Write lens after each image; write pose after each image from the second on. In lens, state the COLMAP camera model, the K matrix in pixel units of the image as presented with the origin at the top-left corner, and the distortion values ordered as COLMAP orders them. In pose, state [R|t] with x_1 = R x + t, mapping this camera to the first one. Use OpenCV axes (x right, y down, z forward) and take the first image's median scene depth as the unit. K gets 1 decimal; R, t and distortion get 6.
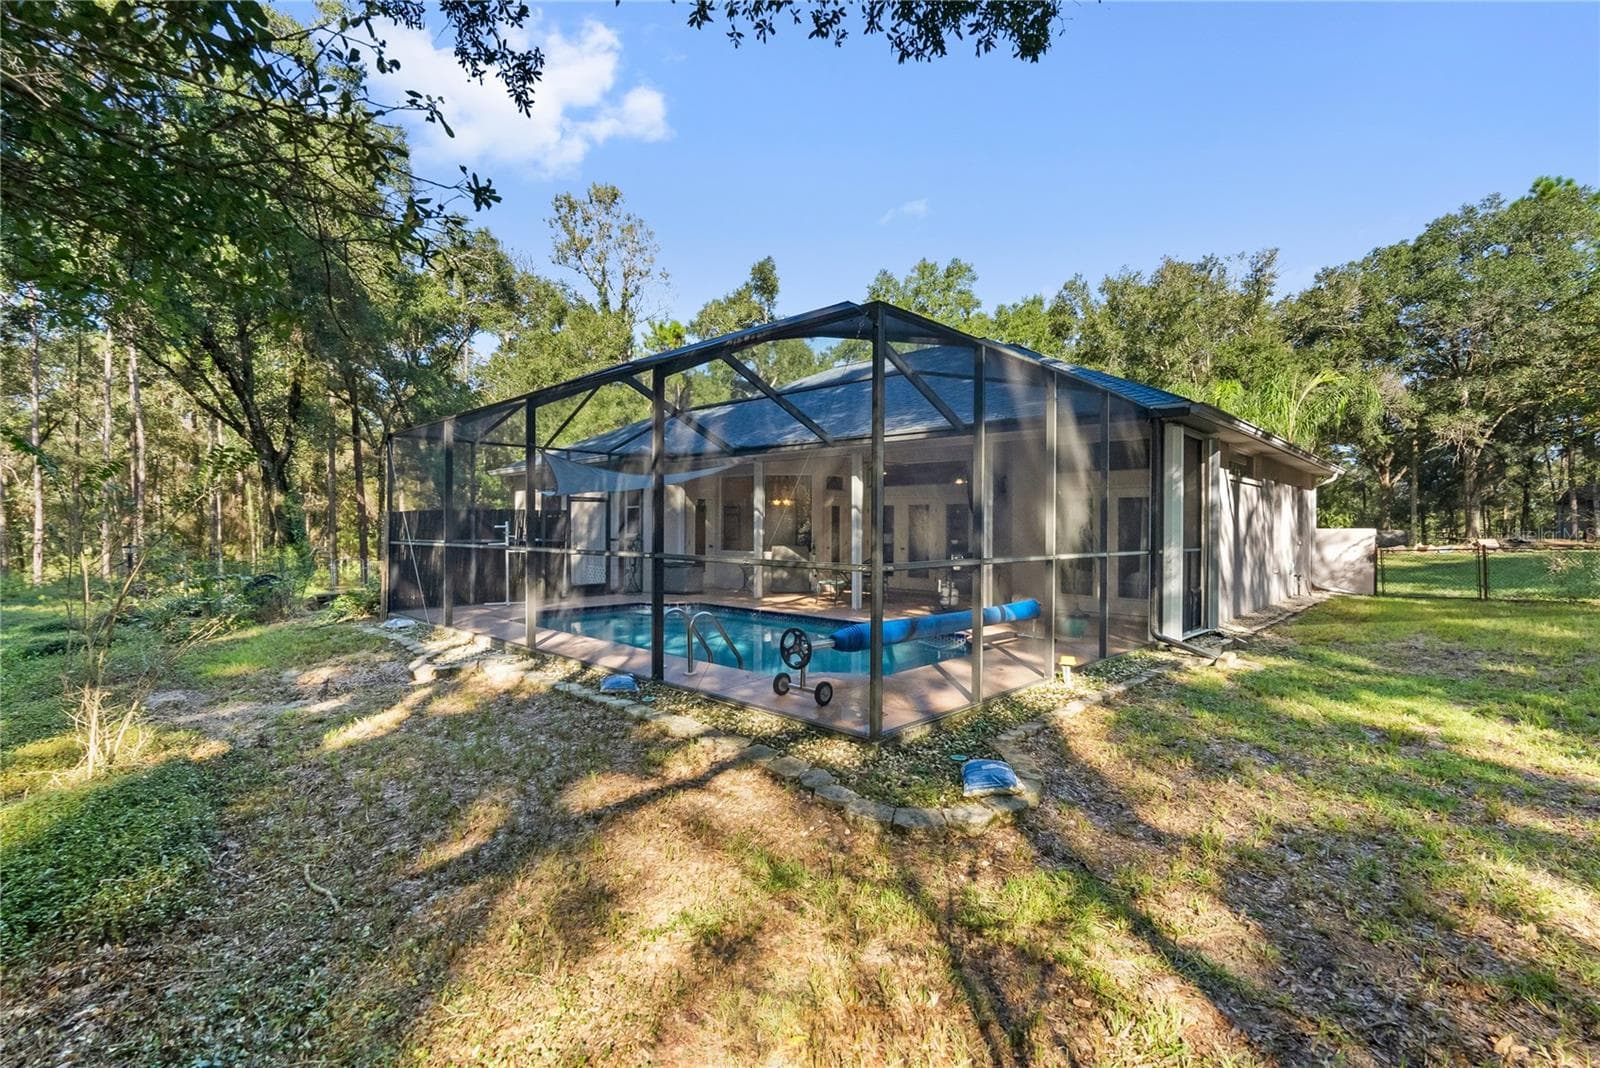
lens RADIAL K [[726.2, 0, 796.3], [0, 726.2, 540.9], [0, 0, 1]] dist [-0.000404, 0.000323]
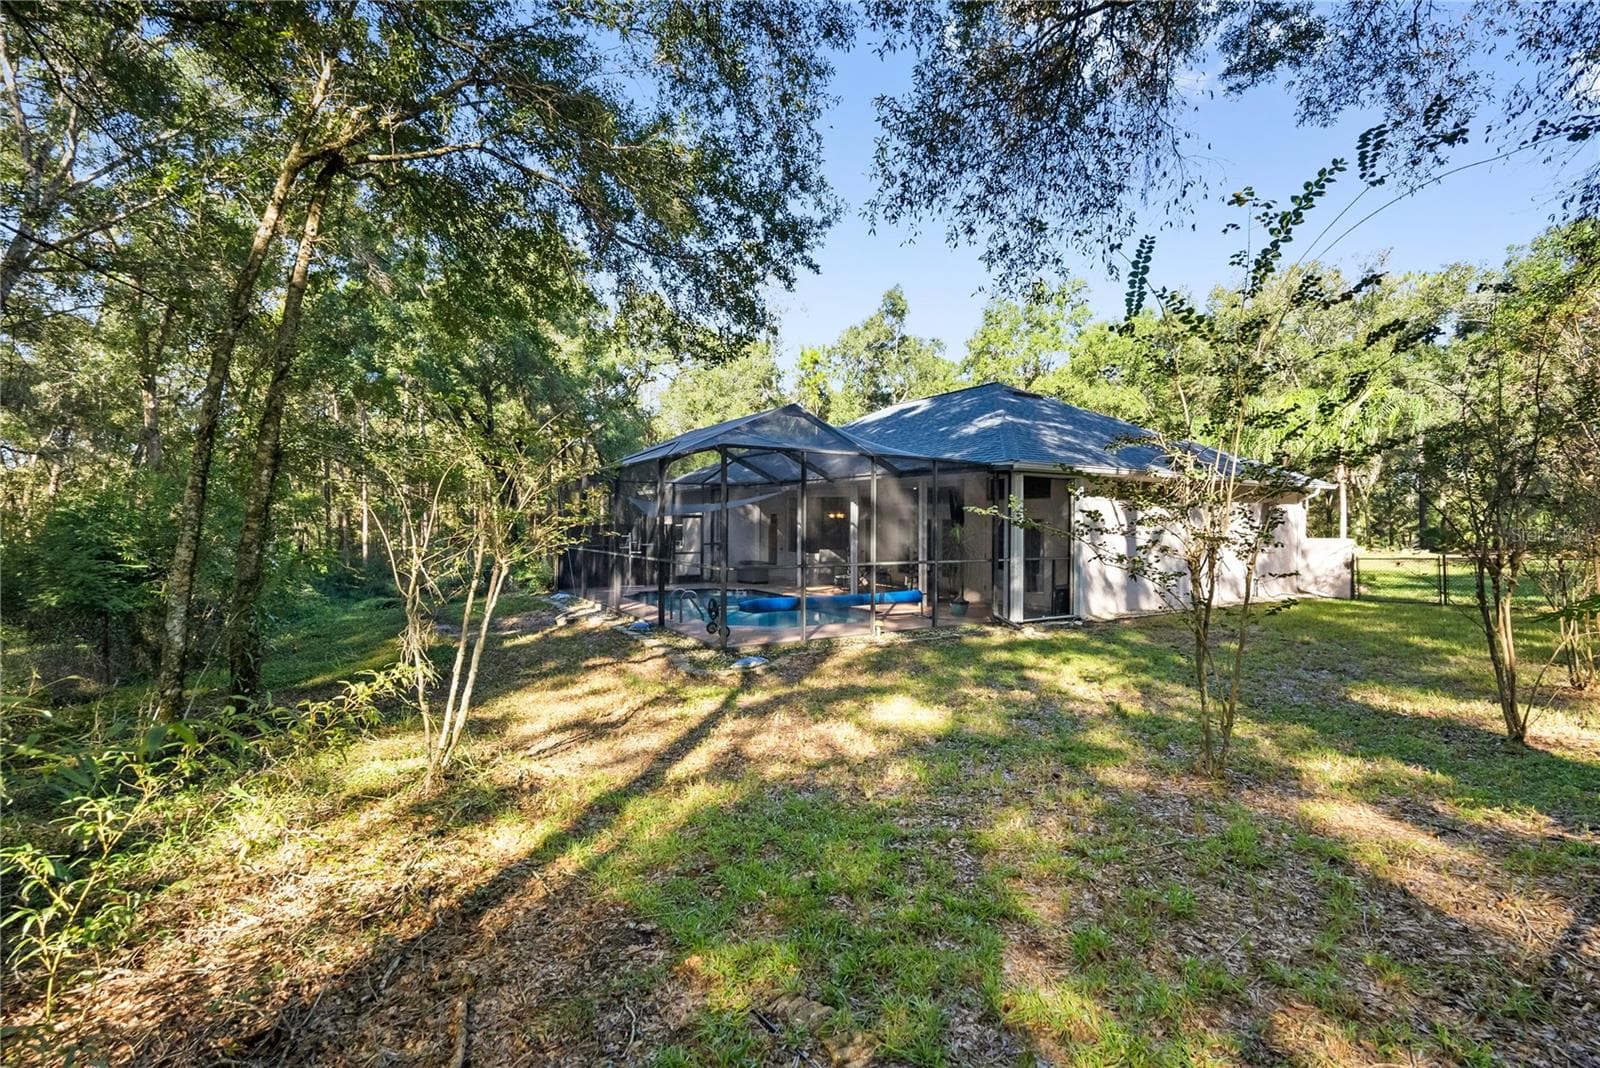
lens RADIAL K [[726.2, 0, 796.3], [0, 726.2, 540.9], [0, 0, 1]] dist [-0.000404, 0.000323]
pose [[0.966564, 0.007108, -0.256326, 0.270467], [-0.005035, 0.999949, 0.008742, -0.020303], [0.256375, -0.007159, 0.966551, -0.315190]]
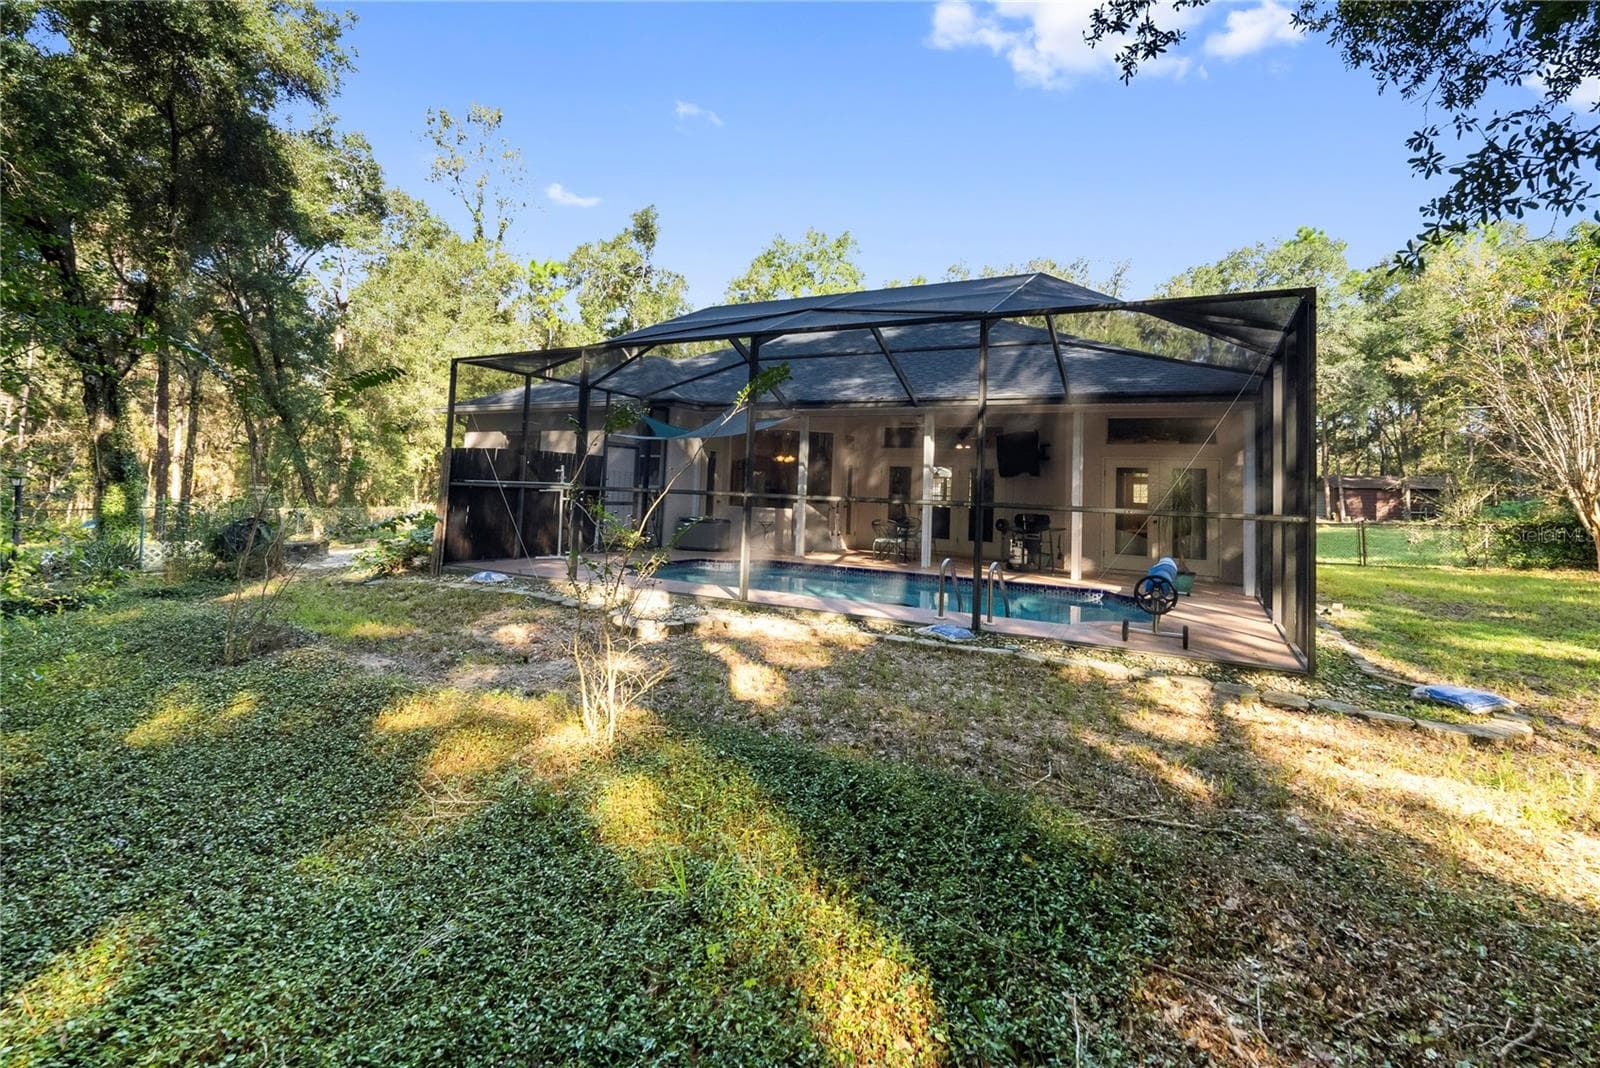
lens RADIAL K [[737.2, 0, 799.7], [0, 737.2, 467.3], [0, 0, 1]] dist [0.000277, 0.000196]
pose [[0.964993, 0.040926, 0.259064, -0.286922], [-0.028918, 0.998331, -0.049996, 0.009014], [-0.260677, 0.040754, 0.964565, 0.041670]]
